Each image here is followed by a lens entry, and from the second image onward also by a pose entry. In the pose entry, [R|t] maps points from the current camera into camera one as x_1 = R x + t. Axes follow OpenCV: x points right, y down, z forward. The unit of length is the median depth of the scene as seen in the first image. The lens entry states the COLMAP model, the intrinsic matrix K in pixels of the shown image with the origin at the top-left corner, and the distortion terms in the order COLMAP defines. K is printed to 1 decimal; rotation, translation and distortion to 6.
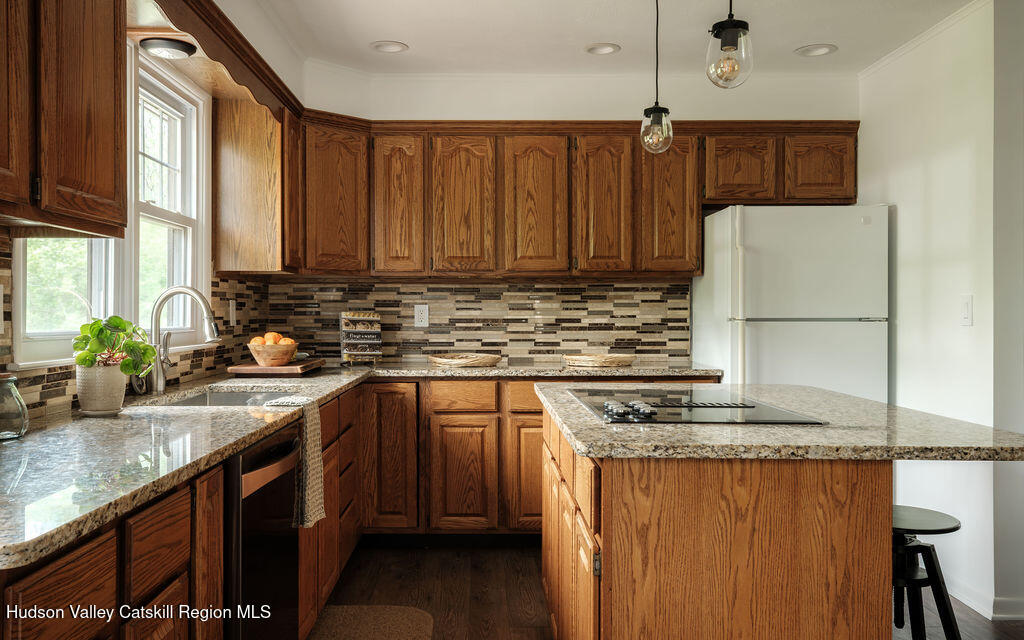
lens RADIAL K [[863.2, 0, 512.0], [0, 863.2, 320.0], [0, 0, 1]] dist [-0.000548, -0.002991]
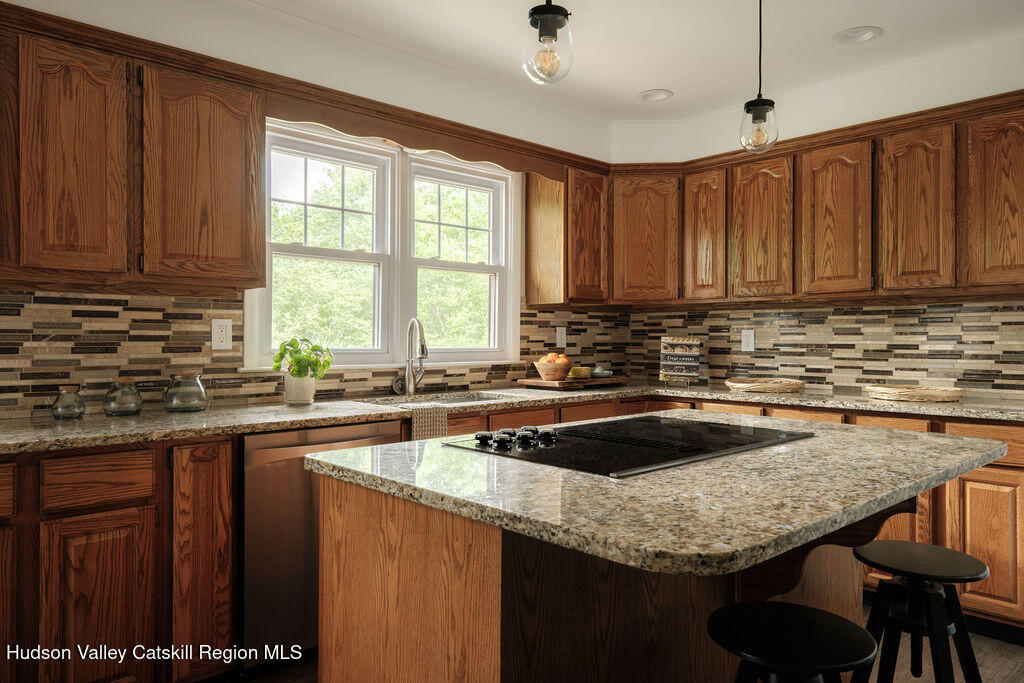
lens RADIAL K [[713.0, 0, 512.0], [0, 713.0, 341.5], [0, 0, 1]] dist [-0.000121, -0.001021]
pose [[0.659504, 0.005635, -0.751680, 0.352256], [-0.008413, 0.999965, 0.000114, -0.001418], [0.751654, 0.006248, 0.659528, 0.223839]]
